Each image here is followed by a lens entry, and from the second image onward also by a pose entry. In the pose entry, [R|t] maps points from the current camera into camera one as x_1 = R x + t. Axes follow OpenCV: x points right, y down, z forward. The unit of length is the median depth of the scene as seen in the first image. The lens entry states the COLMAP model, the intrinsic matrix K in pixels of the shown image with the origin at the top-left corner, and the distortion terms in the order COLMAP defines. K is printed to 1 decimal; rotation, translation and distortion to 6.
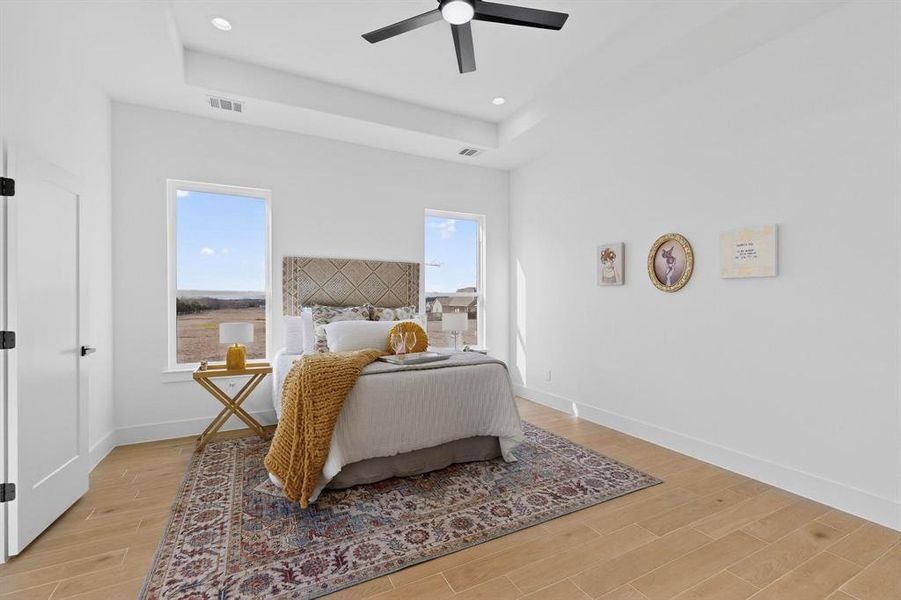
lens RADIAL K [[391.5, 0, 452.6], [0, 391.5, 300.8], [0, 0, 1]] dist [0.004825, 0.000435]
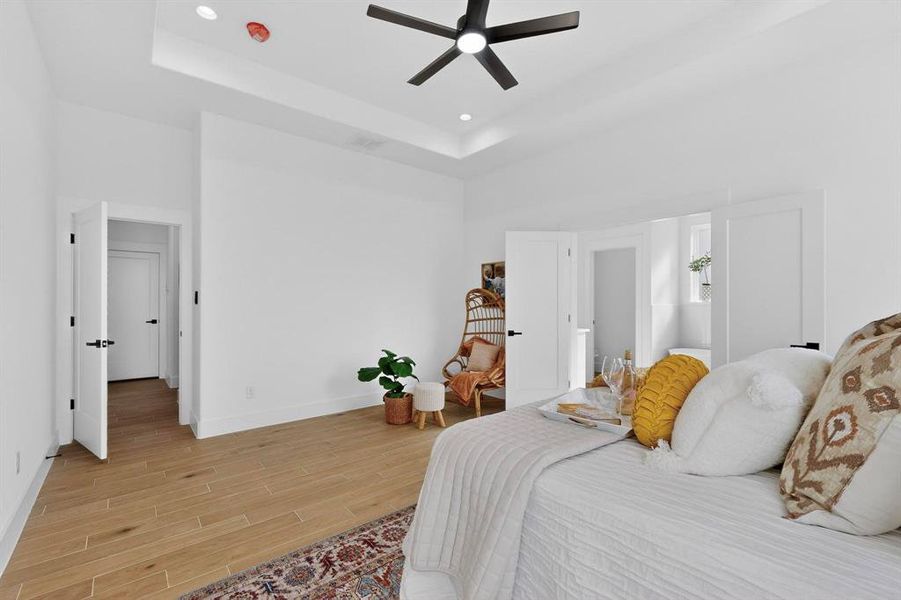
lens RADIAL K [[391.5, 0, 450.3], [0, 391.5, 302.4], [0, 0, 1]] dist [0.004825, 0.000435]
pose [[-0.975277, 0.004755, -0.220934, 0.267198], [0.004389, 0.999988, 0.002147, 0.002135], [0.220942, 0.001124, -0.975286, 1.757632]]
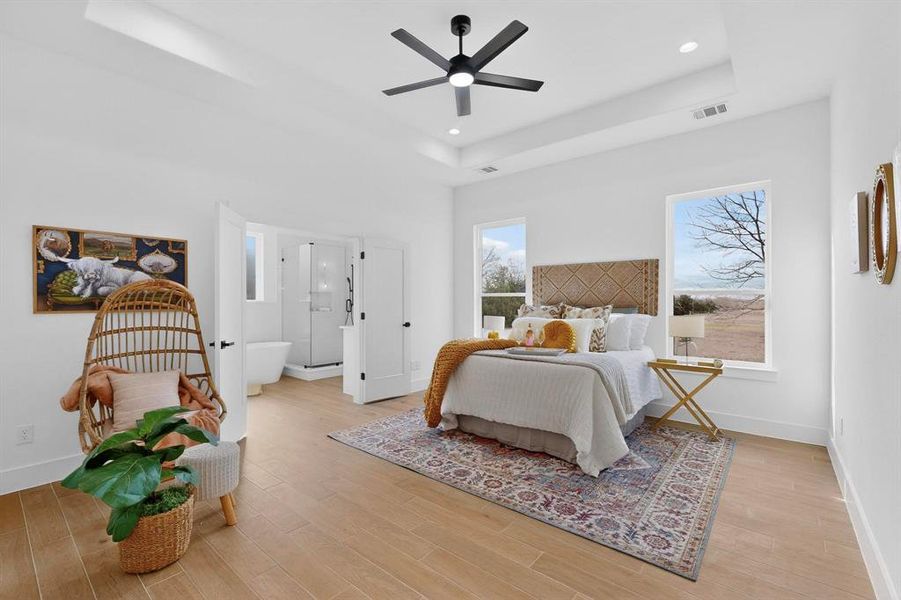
lens RADIAL K [[391.5, 0, 447.7], [0, 391.5, 299.6], [0, 0, 1]] dist [0.004825, 0.000435]
pose [[0.385023, -0.002714, -0.922903, 1.018585], [-0.001656, 0.999992, -0.003632, 0.001924], [0.922905, 0.002927, 0.385016, 0.390210]]
